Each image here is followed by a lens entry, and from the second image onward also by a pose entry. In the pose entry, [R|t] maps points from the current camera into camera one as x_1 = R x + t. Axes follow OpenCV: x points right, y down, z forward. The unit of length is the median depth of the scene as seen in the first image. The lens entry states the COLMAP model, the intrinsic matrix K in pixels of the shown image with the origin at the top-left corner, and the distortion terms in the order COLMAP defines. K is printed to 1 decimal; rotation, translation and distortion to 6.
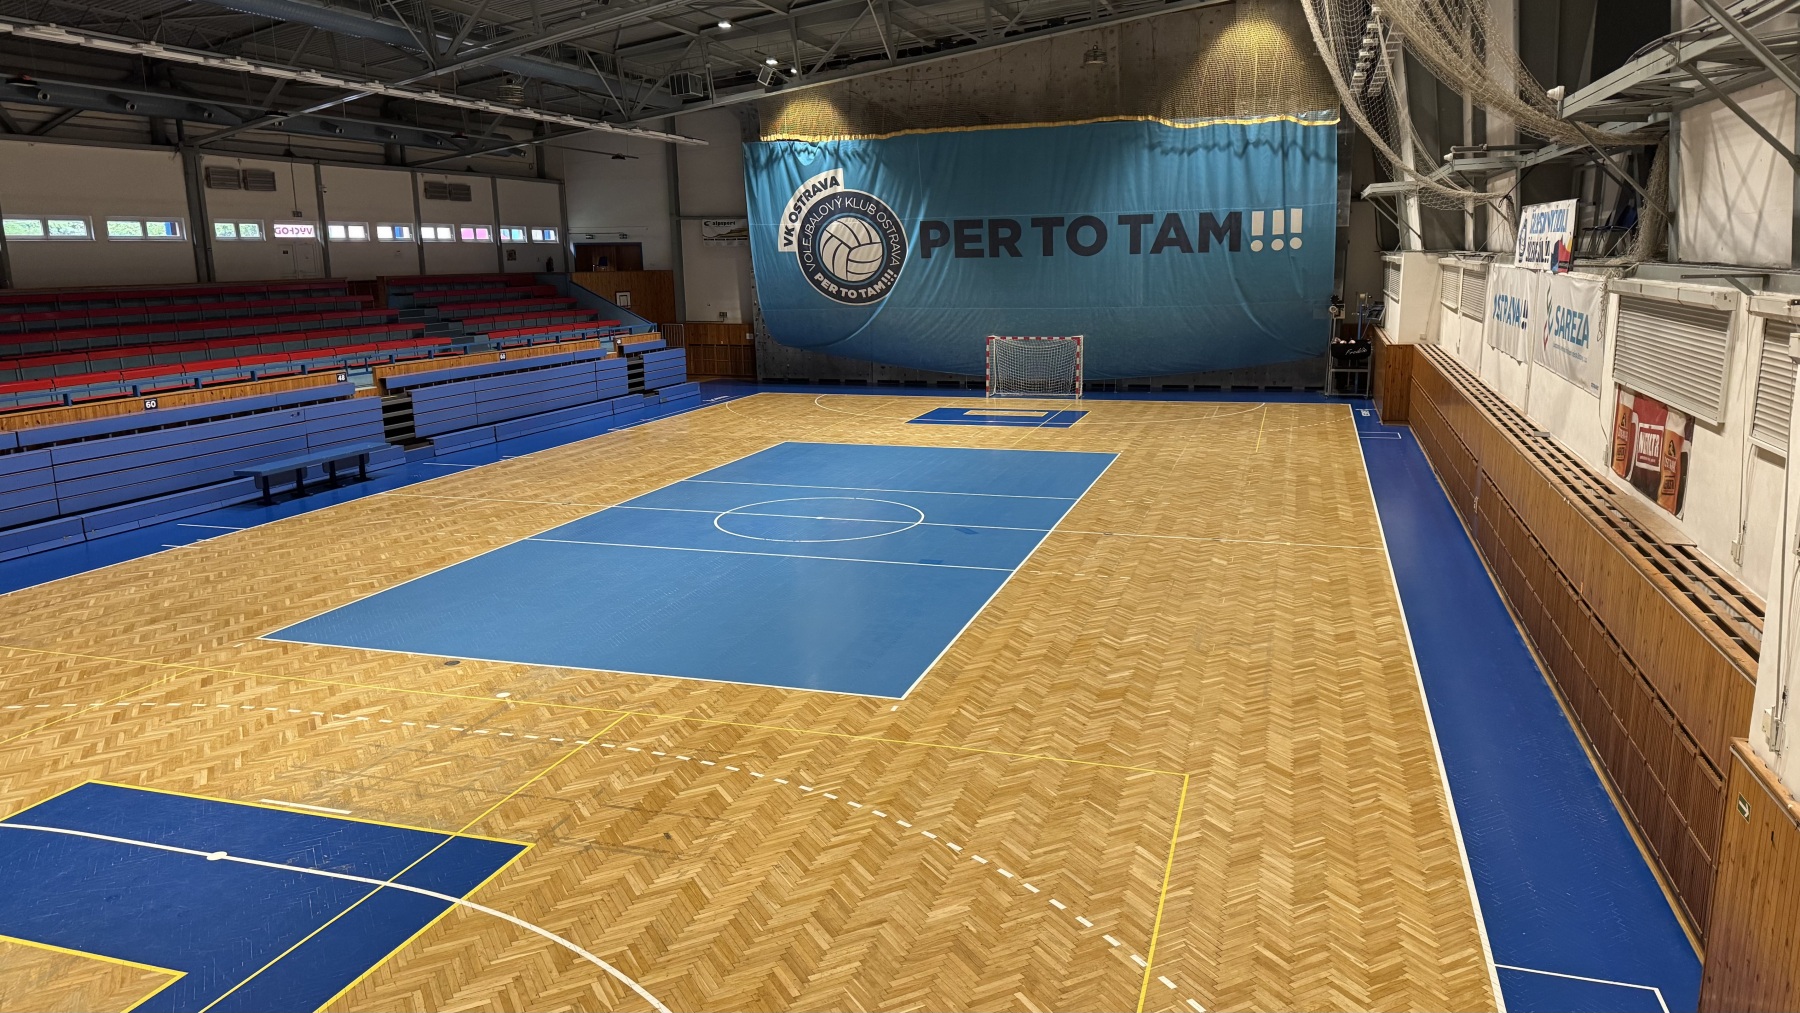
lens RADIAL K [[1241.6, 0, 897.1], [0, 1241.6, 515.4], [0, 0, 1]] dist [0.175349, -0.301882]
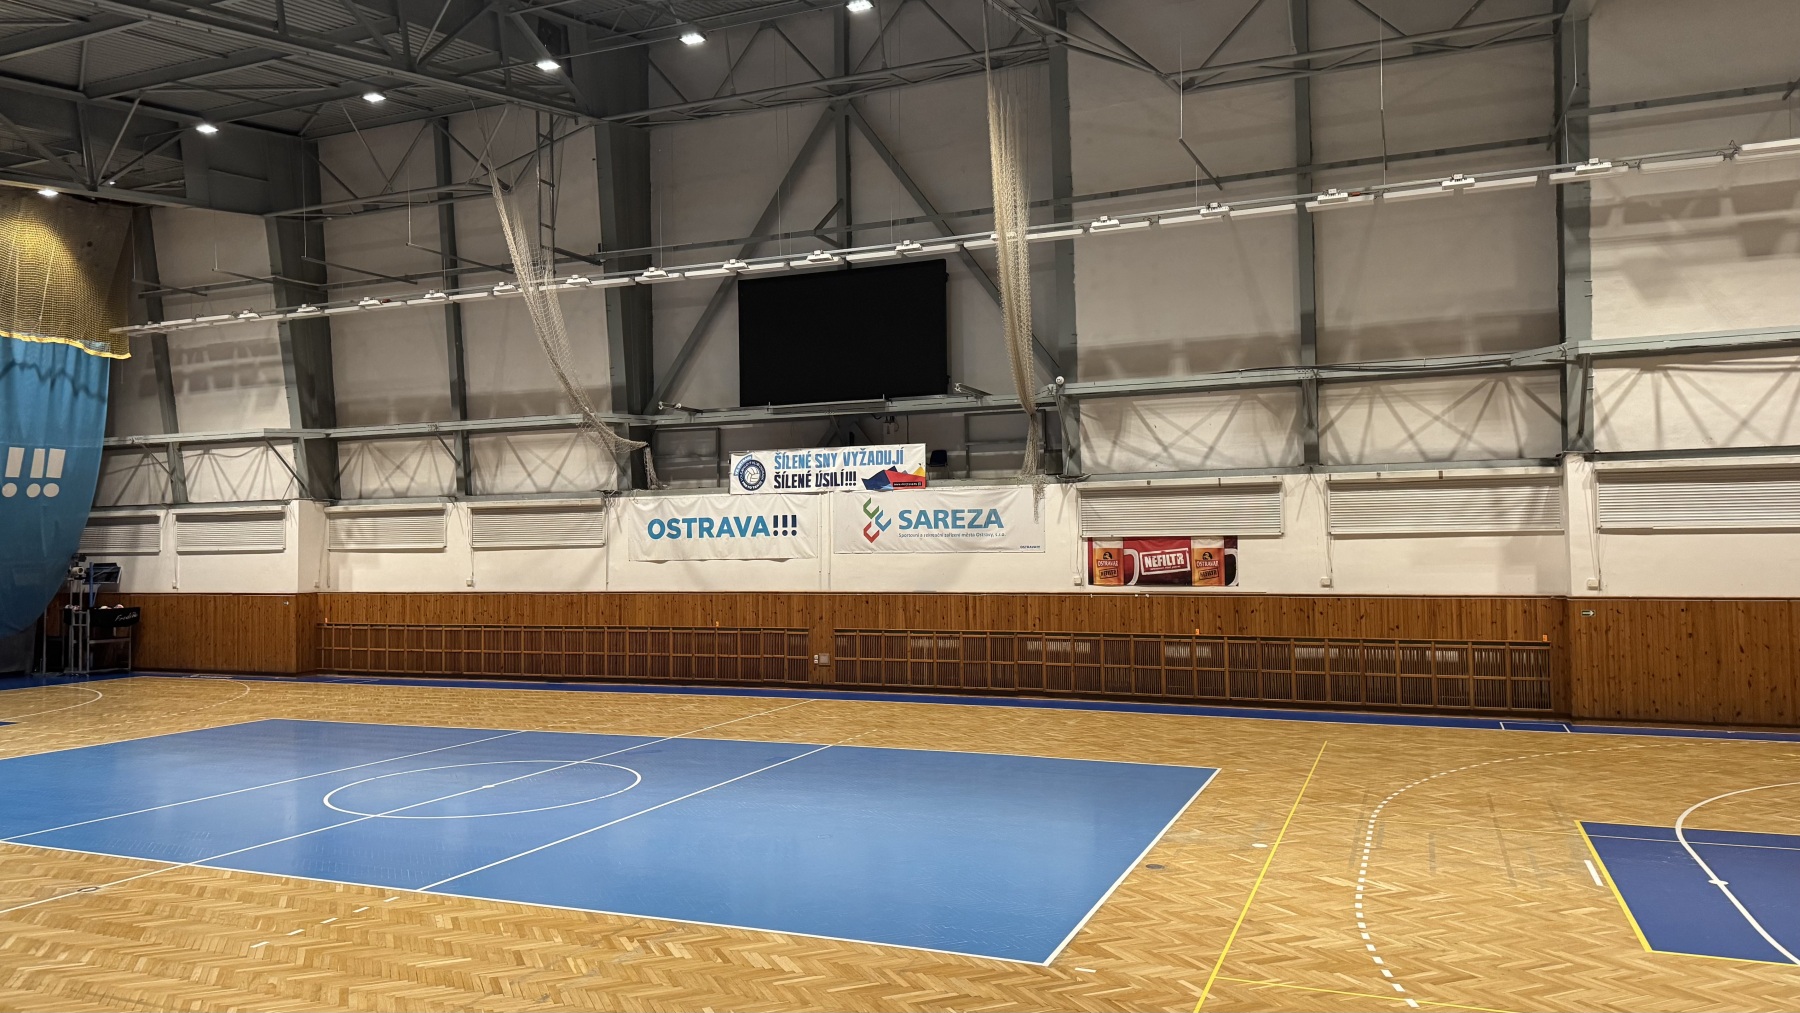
lens RADIAL K [[1251.8, 0, 889.0], [0, 1251.8, 502.3], [0, 0, 1]] dist [0.092112, -0.124213]
pose [[0.086346, 0.052138, 0.994900, -0.433567], [0.216023, 0.973891, -0.069785, -0.031530], [-0.972563, 0.220947, 0.072829, 0.394748]]
